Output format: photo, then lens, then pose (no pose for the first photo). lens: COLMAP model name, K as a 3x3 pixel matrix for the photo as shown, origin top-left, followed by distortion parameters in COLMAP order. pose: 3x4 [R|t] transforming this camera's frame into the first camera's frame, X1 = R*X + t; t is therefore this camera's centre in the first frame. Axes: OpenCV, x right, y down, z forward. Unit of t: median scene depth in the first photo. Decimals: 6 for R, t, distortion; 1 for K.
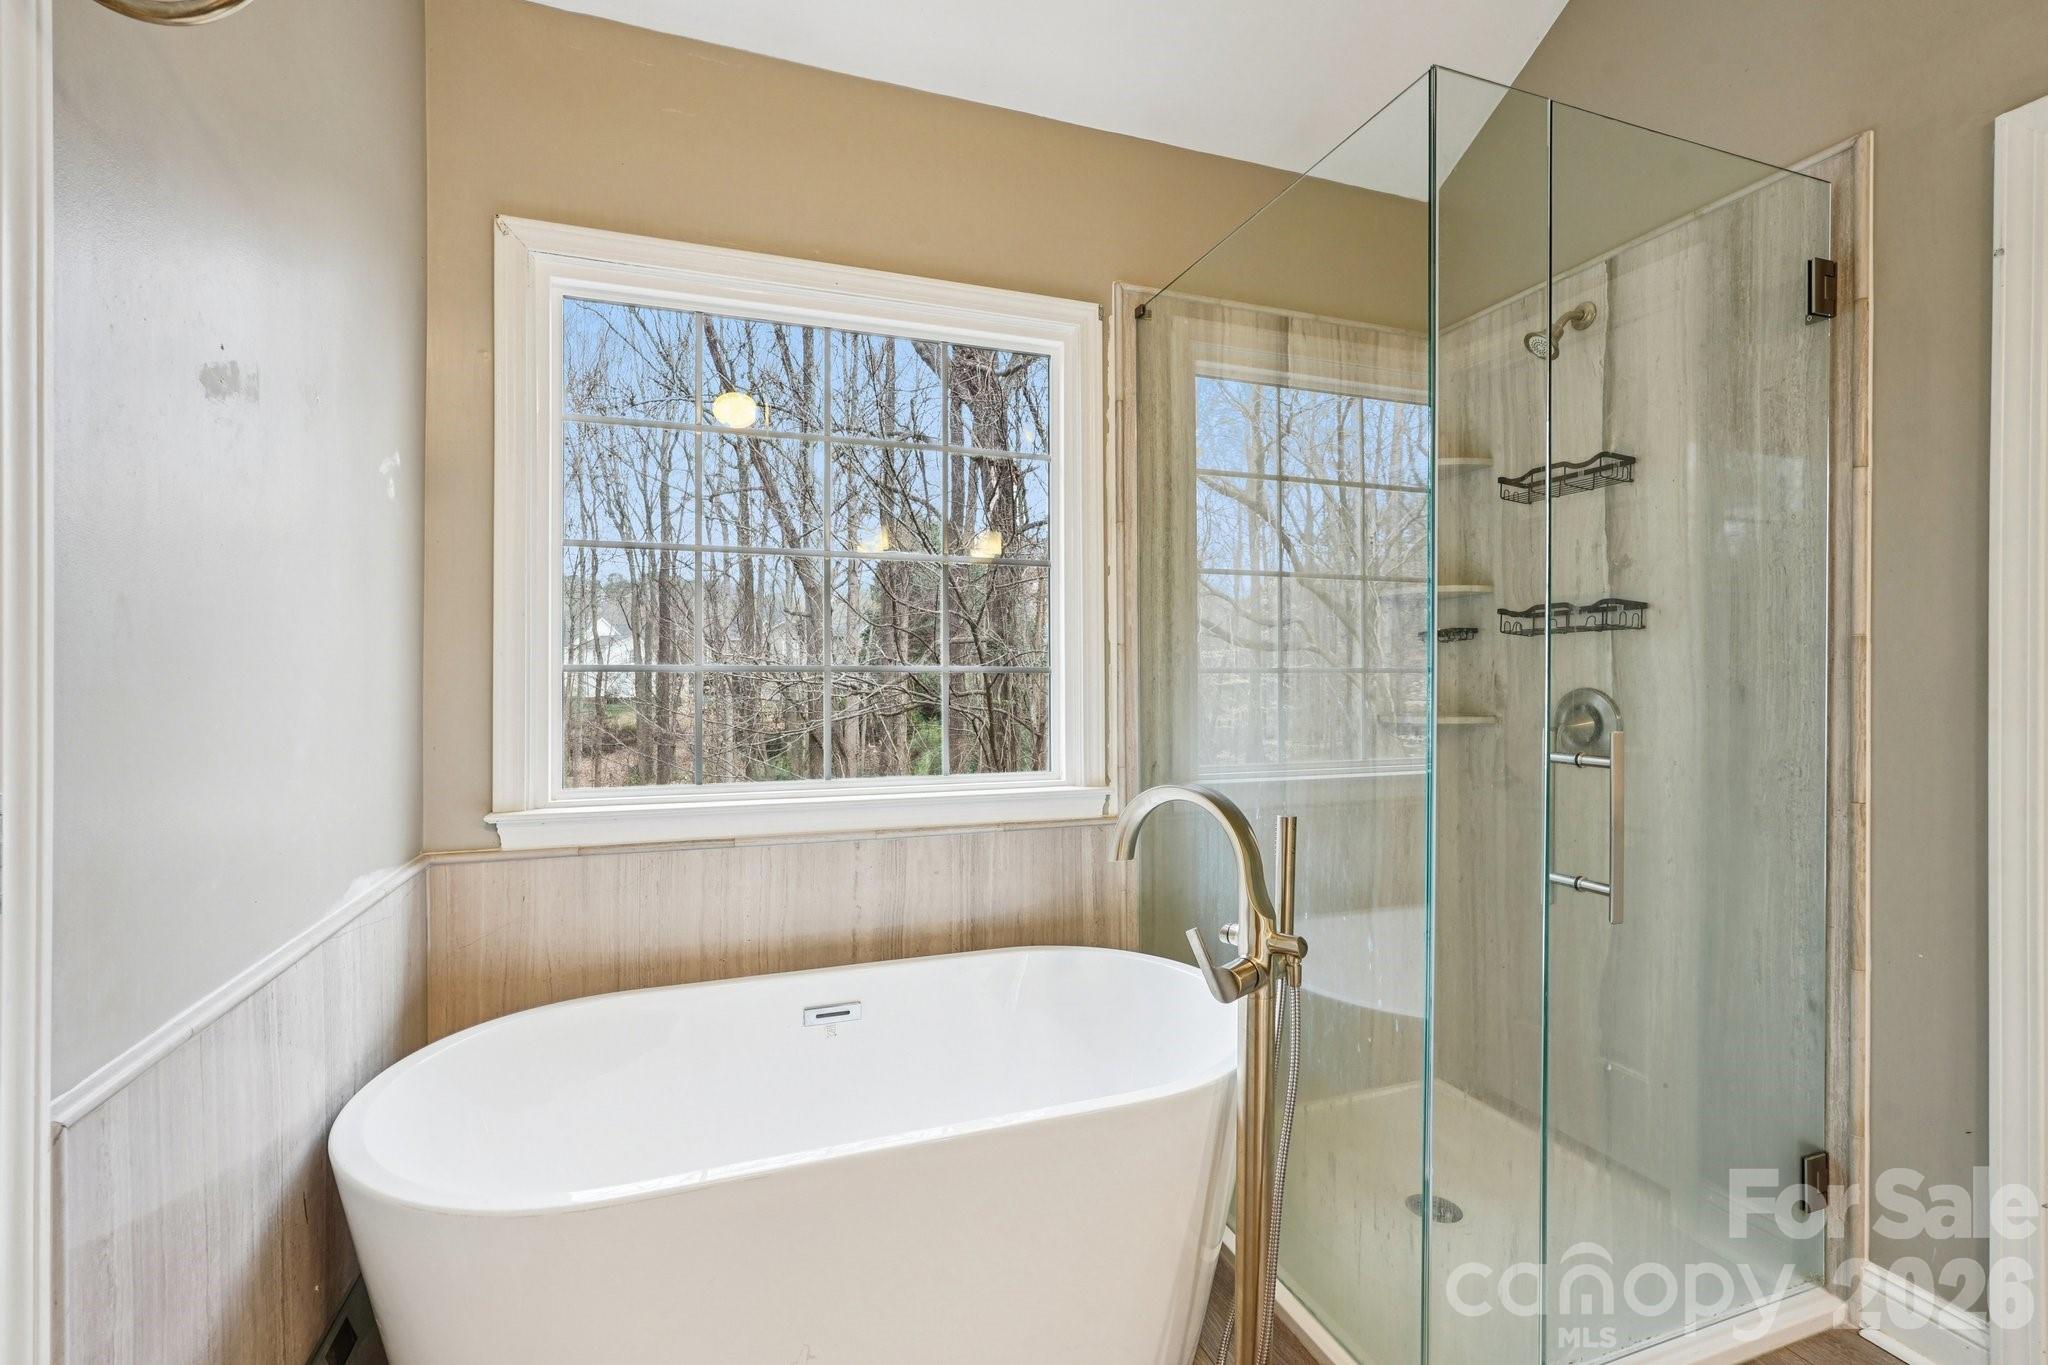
lens RADIAL K [[908.0, 0, 1012.8], [0, 908.0, 673.0], [0, 0, 1]] dist [0.004665, 0.001760]
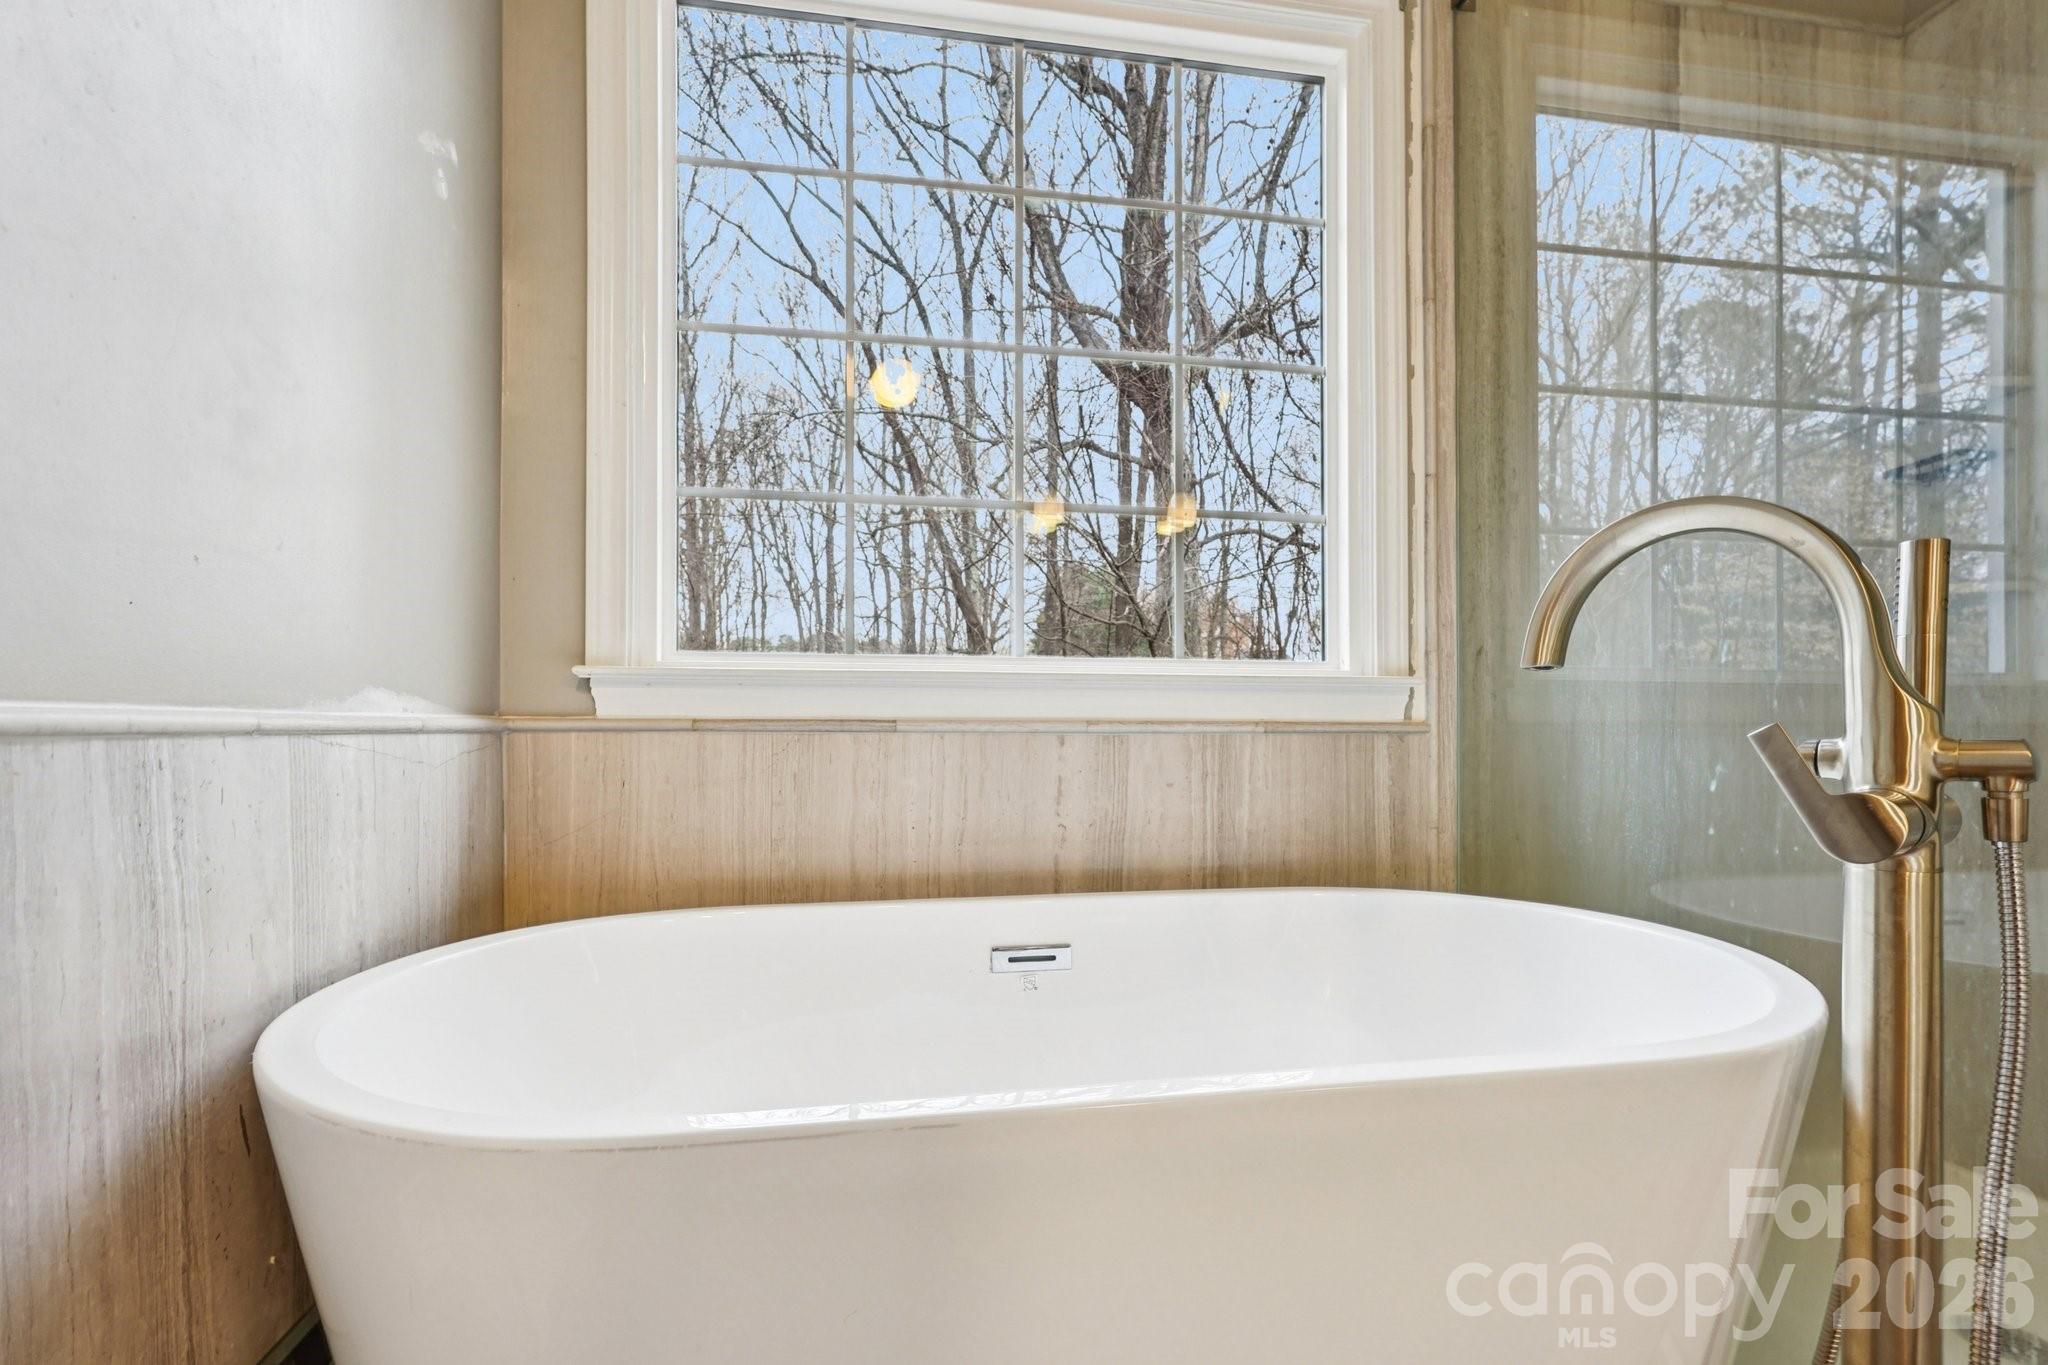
lens RADIAL K [[999.1, 0, 1023.6], [0, 999.1, 692.7], [0, 0, 1]] dist [-0.001485, 0.002921]
pose [[0.985865, 0.002334, -0.167524, -0.062330], [-0.001248, 0.999978, 0.006589, 0.134912], [0.167536, -0.006286, 0.985846, 0.199255]]
